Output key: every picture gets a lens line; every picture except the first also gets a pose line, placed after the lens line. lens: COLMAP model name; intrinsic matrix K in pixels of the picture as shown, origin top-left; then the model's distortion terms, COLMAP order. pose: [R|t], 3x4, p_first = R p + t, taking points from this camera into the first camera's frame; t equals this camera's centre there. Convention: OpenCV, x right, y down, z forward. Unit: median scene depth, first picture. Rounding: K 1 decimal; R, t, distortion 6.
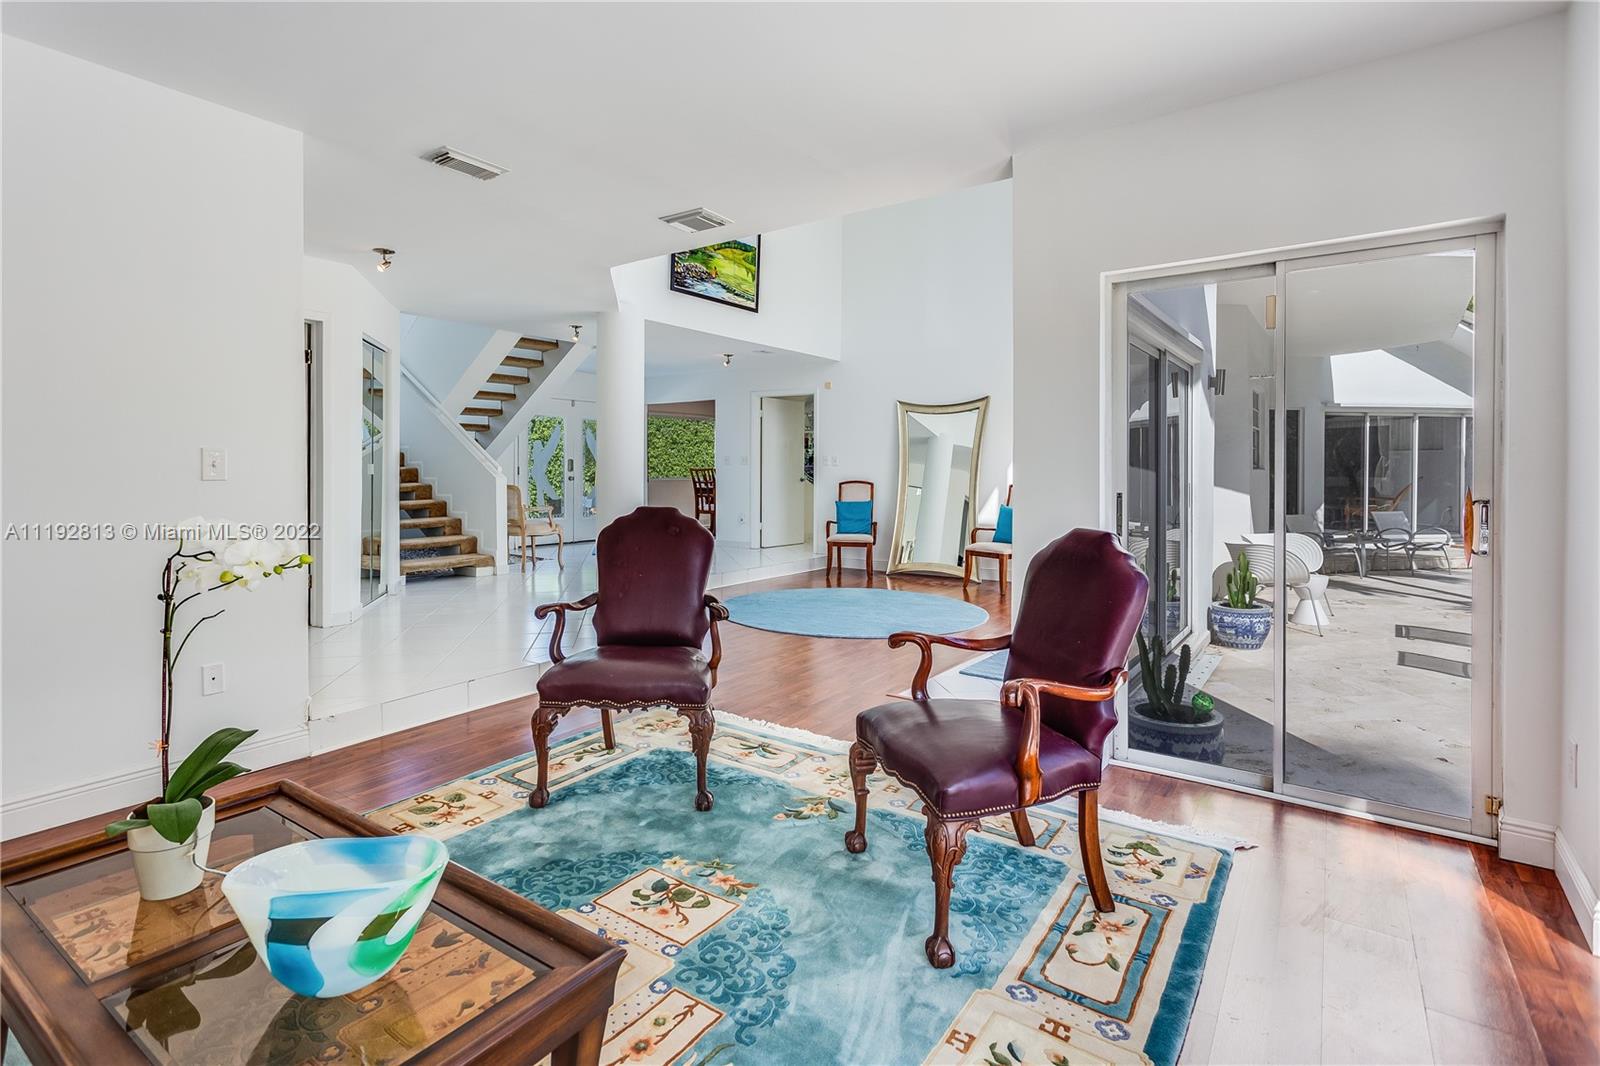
lens RADIAL K [[783.0, 0, 802.2], [0, 783.0, 474.7], [0, 0, 1]] dist [0.015285, 0.000233]
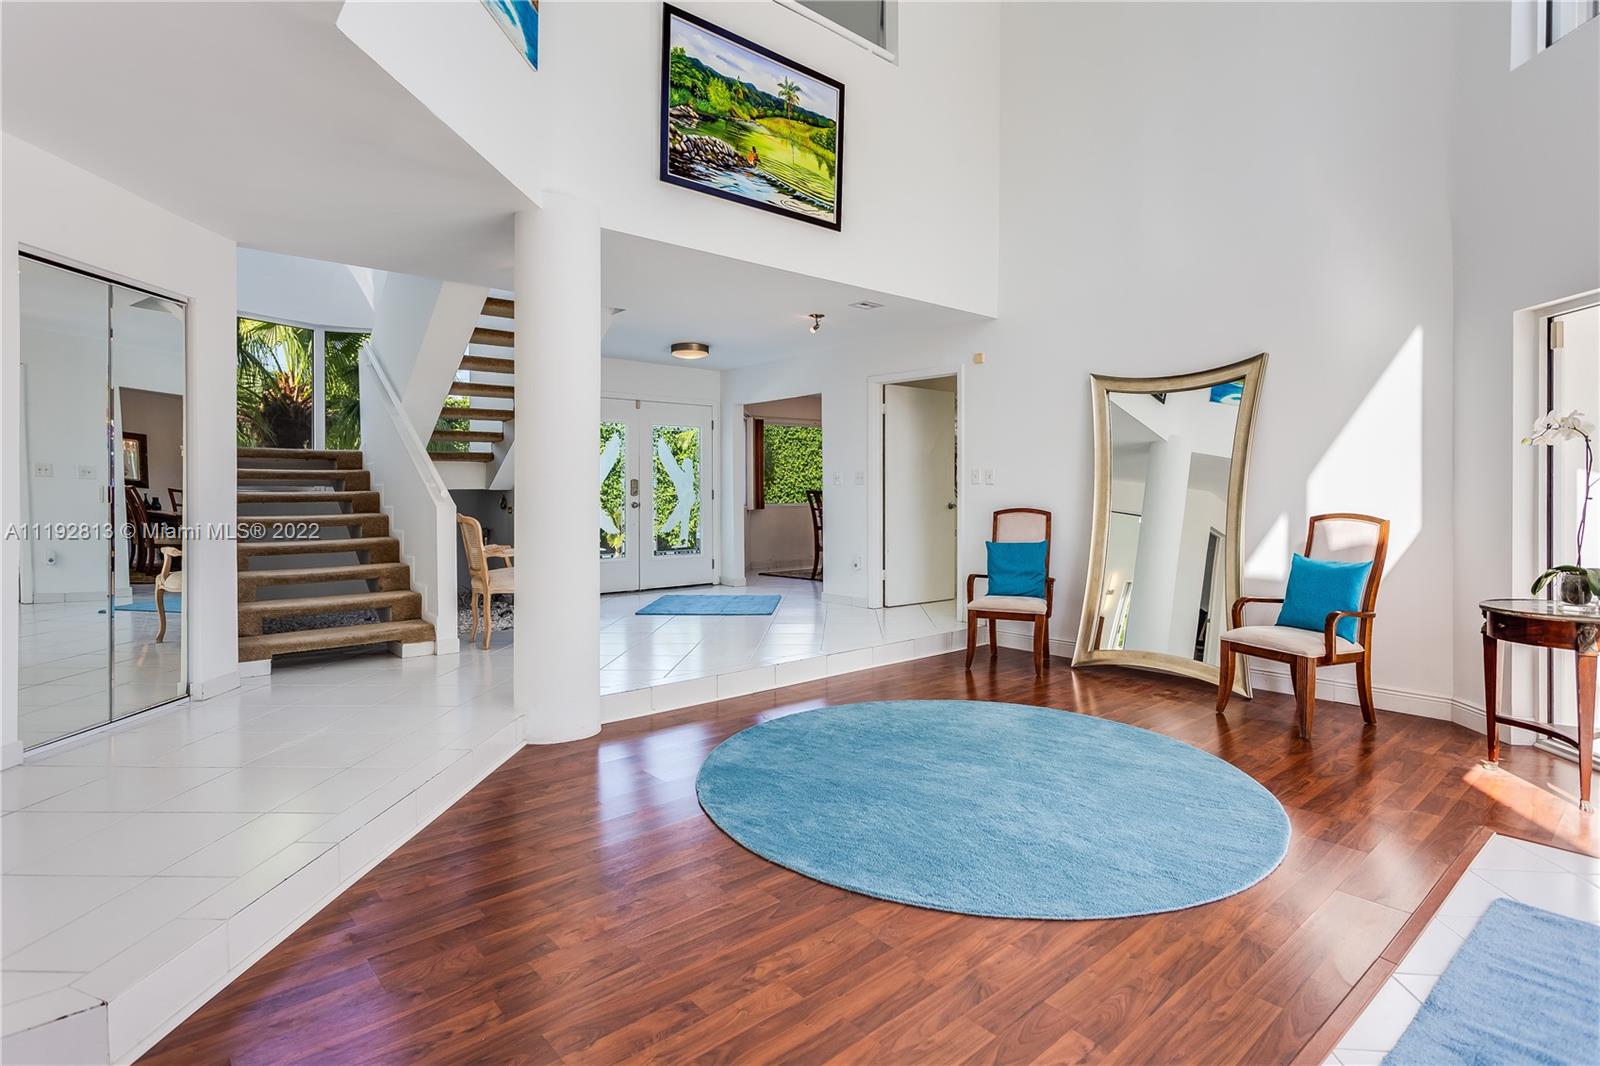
lens RADIAL K [[783.0, 0, 812.9], [0, 783.0, 503.4], [0, 0, 1]] dist [0.015285, 0.000233]
pose [[0.967500, -0.002237, -0.252862, 0.069297], [0.004559, 0.999953, 0.008595, -0.002629], [0.252830, -0.009469, 0.967464, 0.379000]]
